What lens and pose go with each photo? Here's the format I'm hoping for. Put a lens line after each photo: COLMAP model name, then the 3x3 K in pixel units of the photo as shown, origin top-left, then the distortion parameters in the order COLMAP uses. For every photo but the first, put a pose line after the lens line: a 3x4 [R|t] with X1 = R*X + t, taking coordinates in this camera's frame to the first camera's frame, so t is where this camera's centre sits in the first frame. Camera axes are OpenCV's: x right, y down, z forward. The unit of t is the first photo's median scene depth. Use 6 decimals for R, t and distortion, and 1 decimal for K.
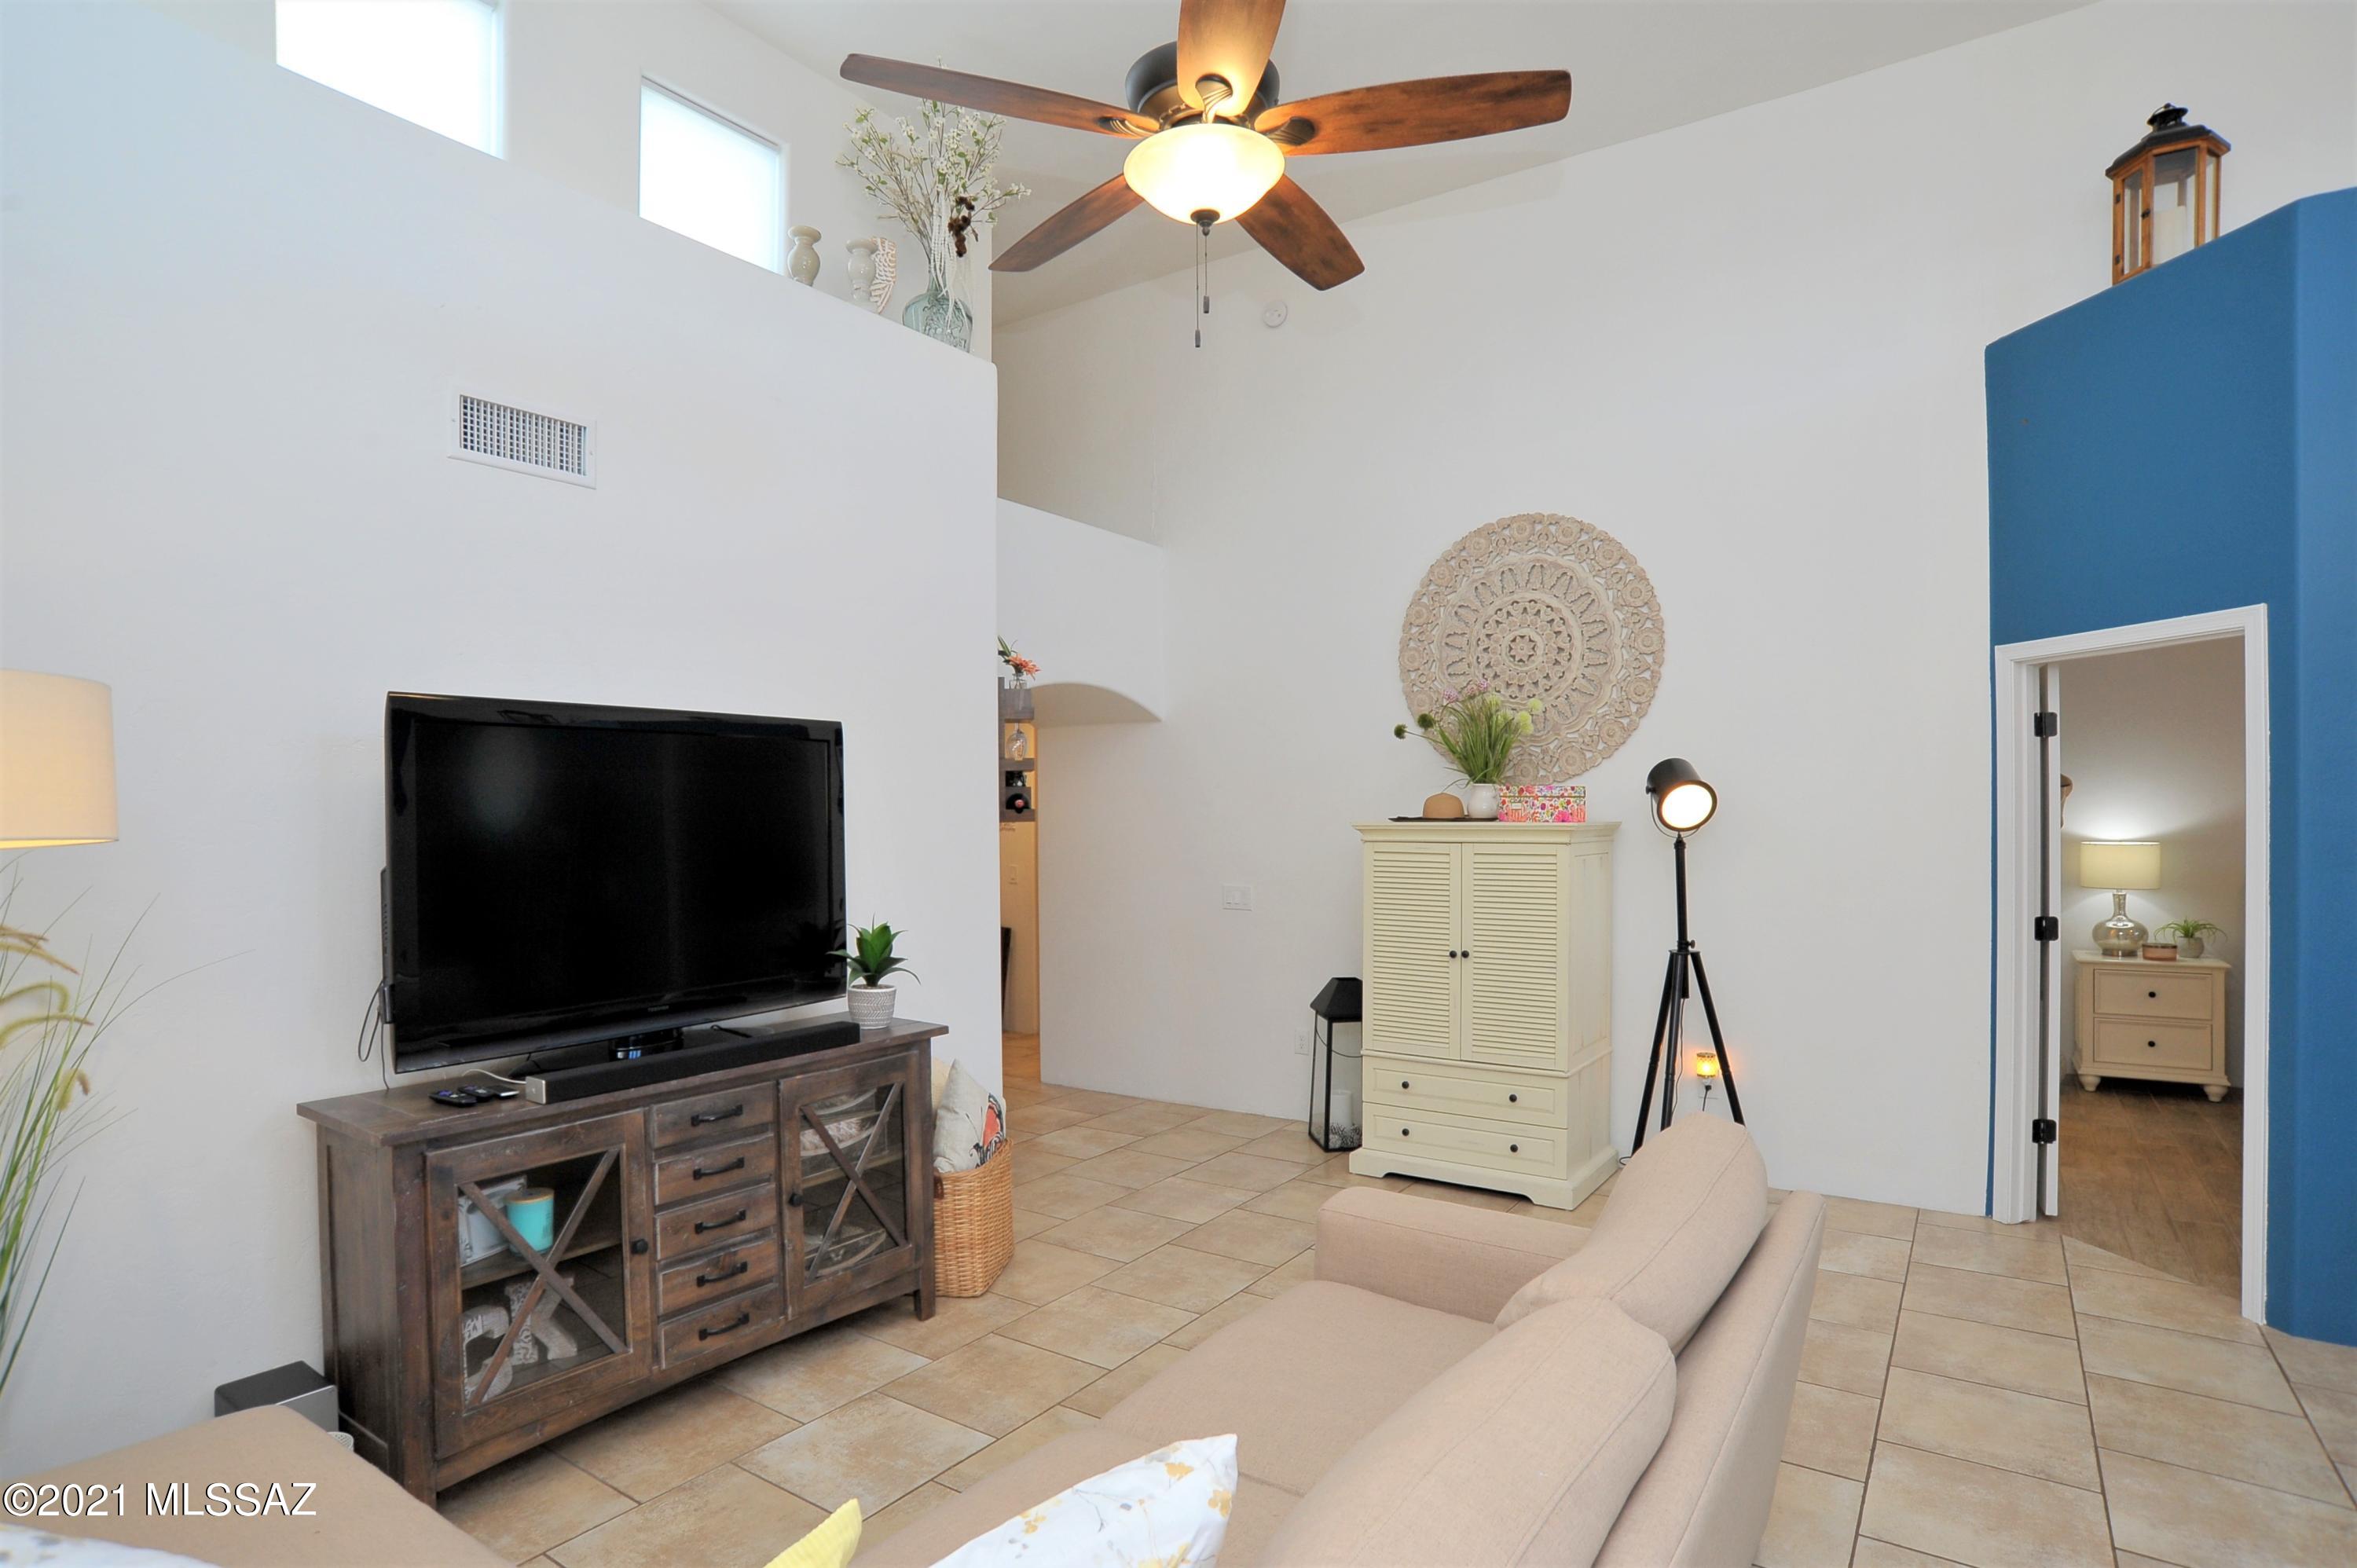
lens RADIAL K [[1219.5, 0, 1186.6], [0, 1219.5, 819.6], [0, 0, 1]] dist [-0.105658, 0.051530]
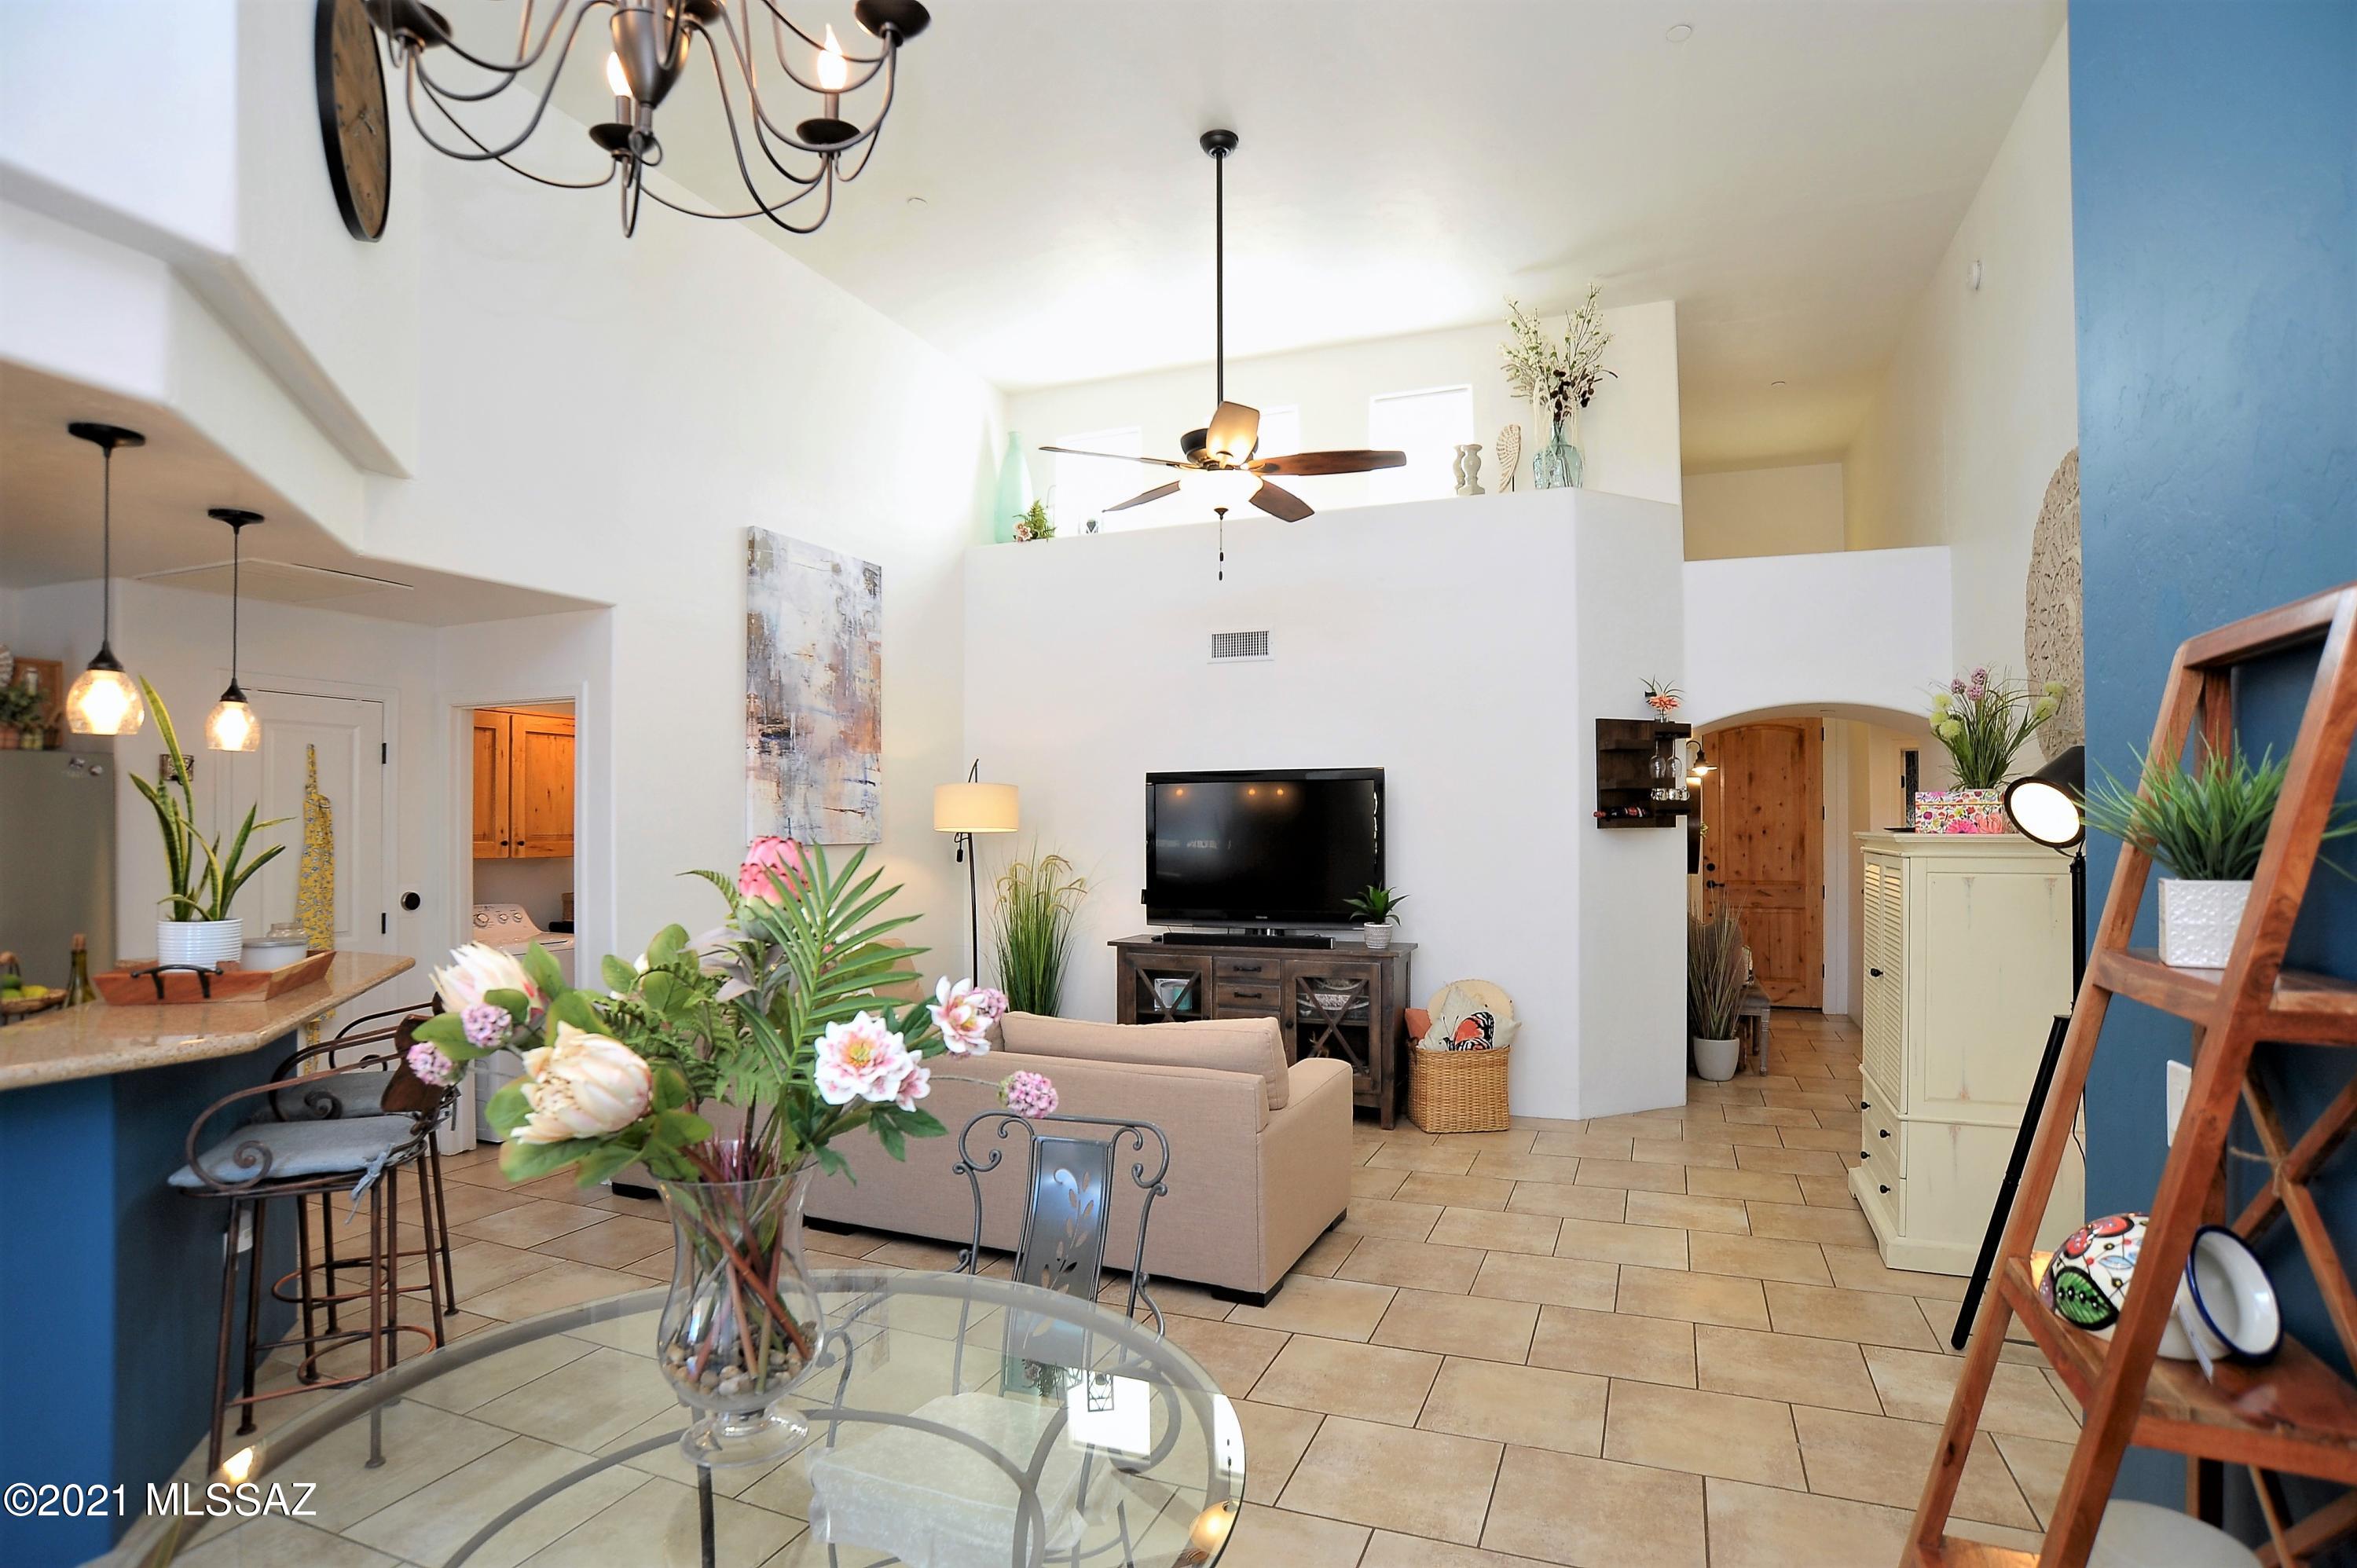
lens RADIAL K [[1197.9, 0, 1187.1], [0, 1197.9, 819.2], [0, 0, 1]] dist [-0.106918, 0.052552]
pose [[0.215918, 0.000845, -0.976411, 1.302980], [-0.005537, 0.999985, -0.000359, -0.006338], [0.976396, 0.005484, 0.215919, 0.373320]]
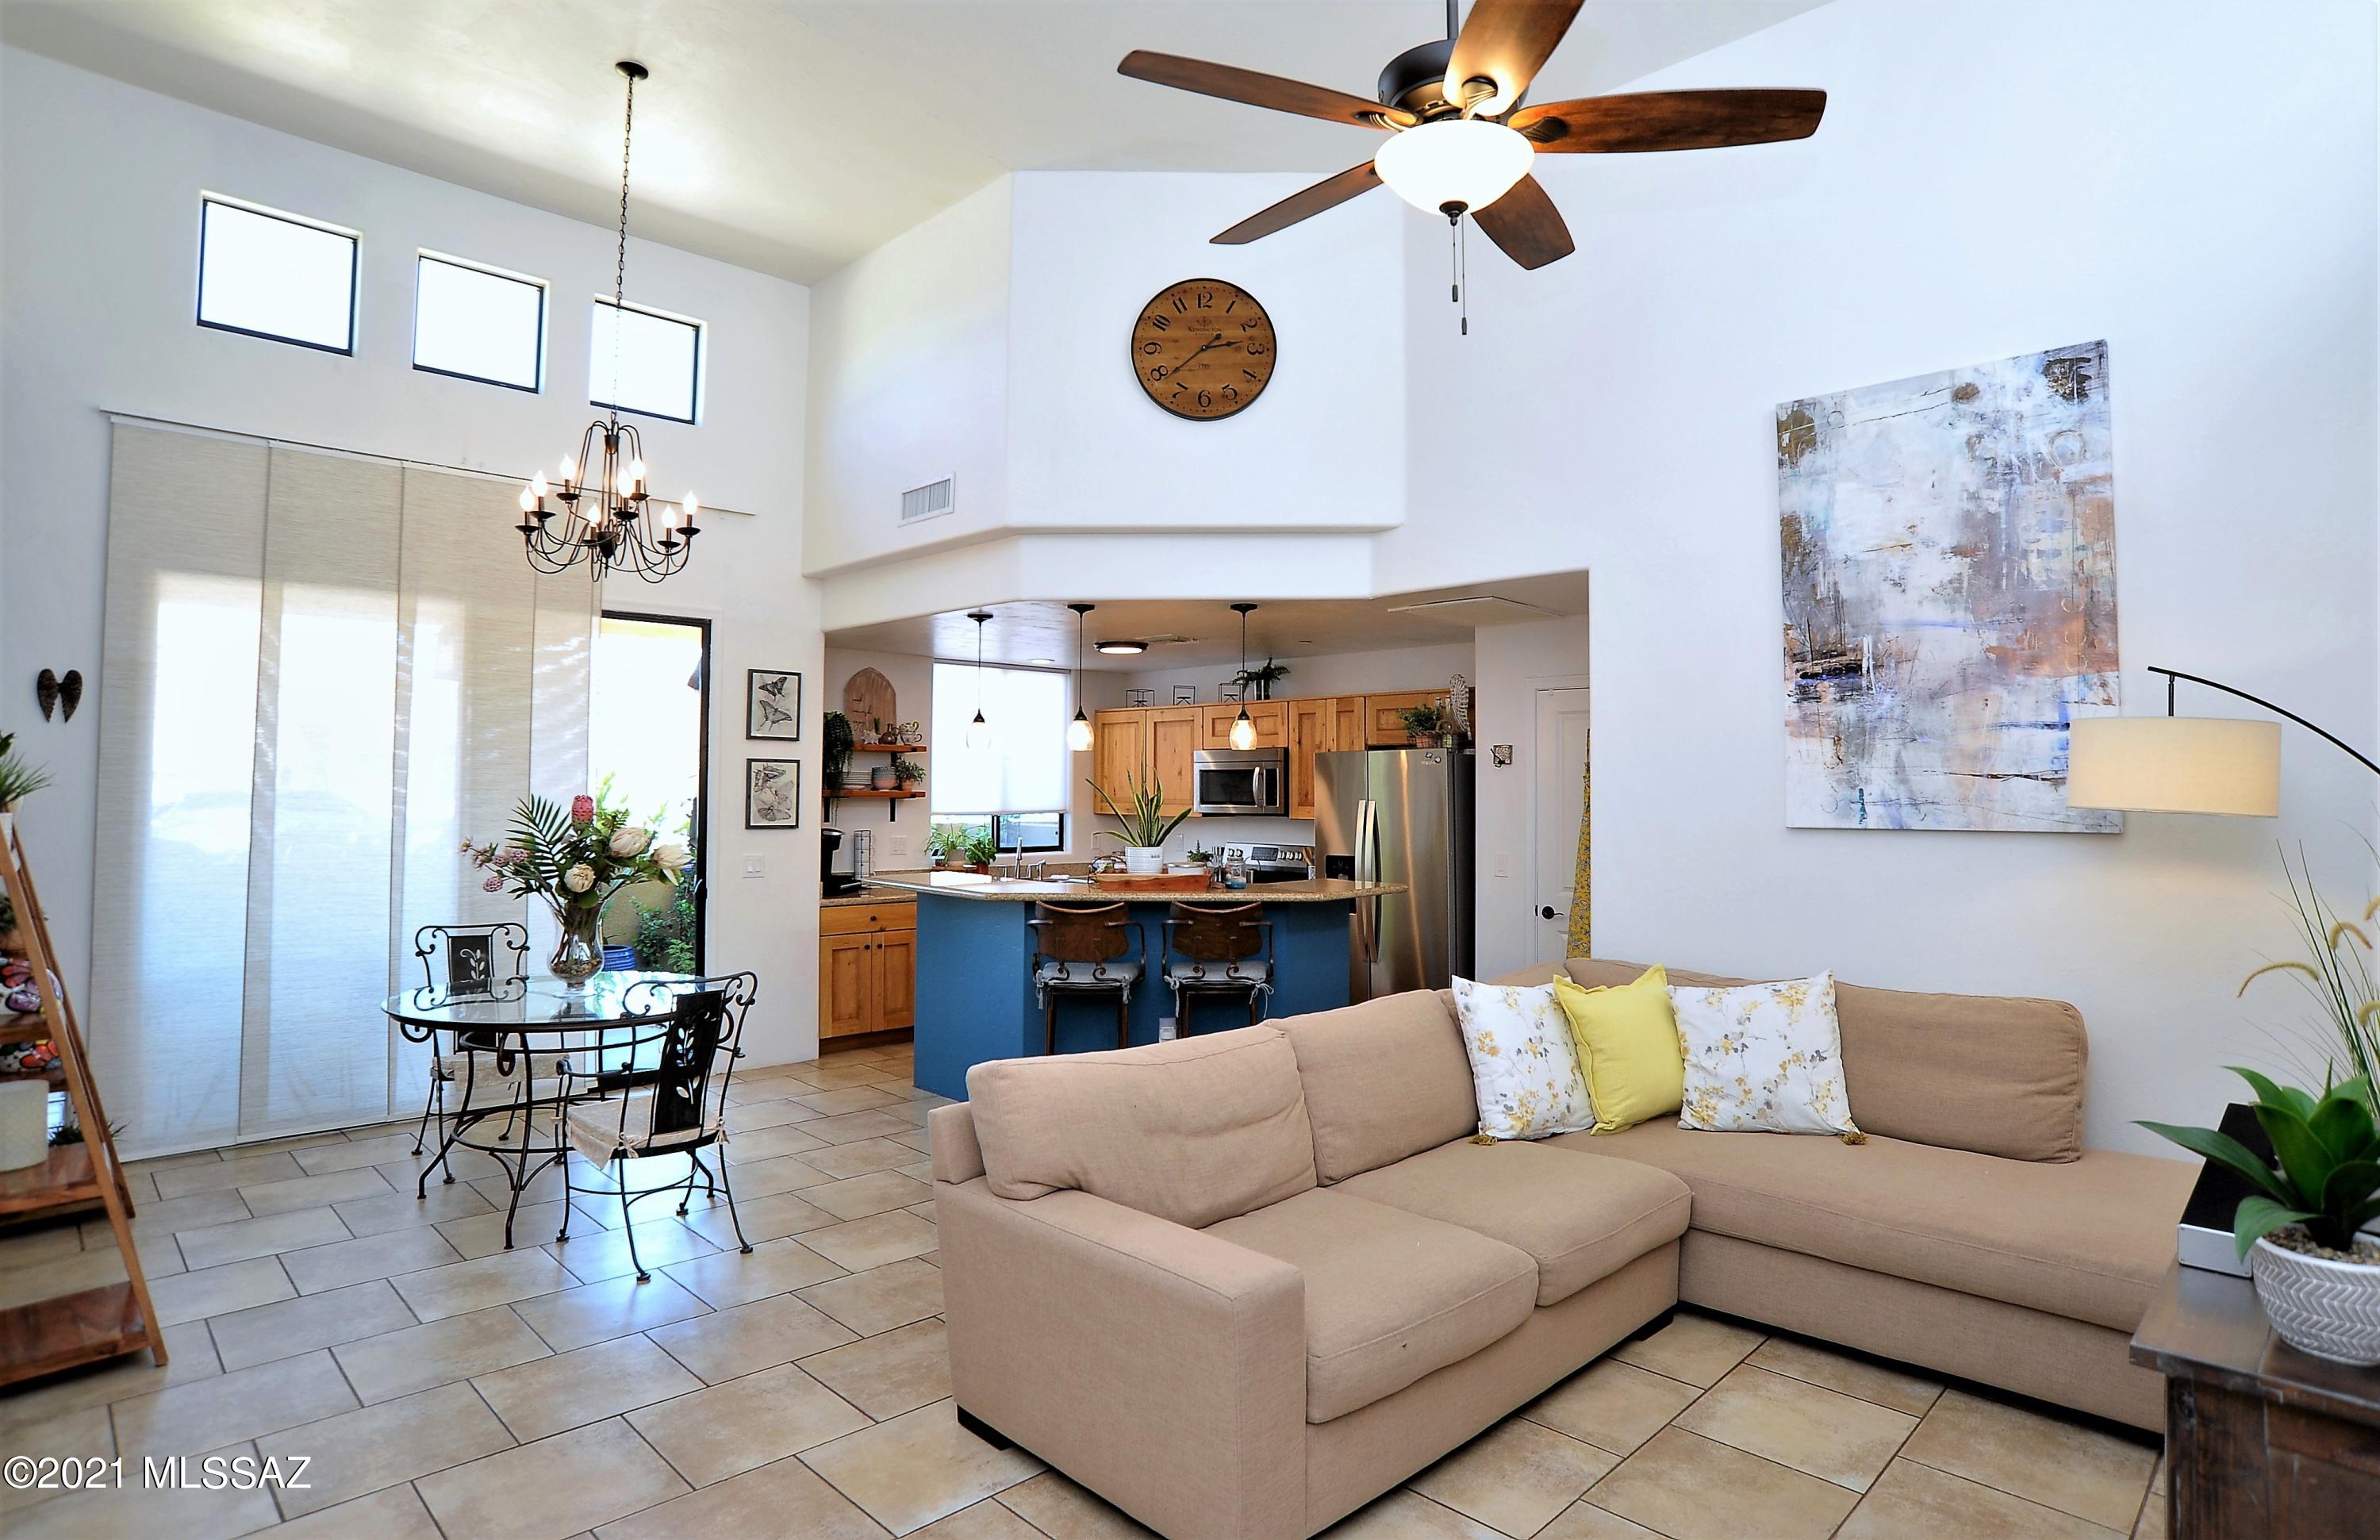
lens RADIAL K [[1248.4, 0, 1197.2], [0, 1248.4, 751.9], [0, 0, 1]] dist [-0.102709, 0.049151]
pose [[-0.983278, 0.006251, 0.182004, 0.030544], [0.001335, 0.999631, -0.027120, -0.010484], [-0.182106, -0.026424, -0.982924, 1.427084]]
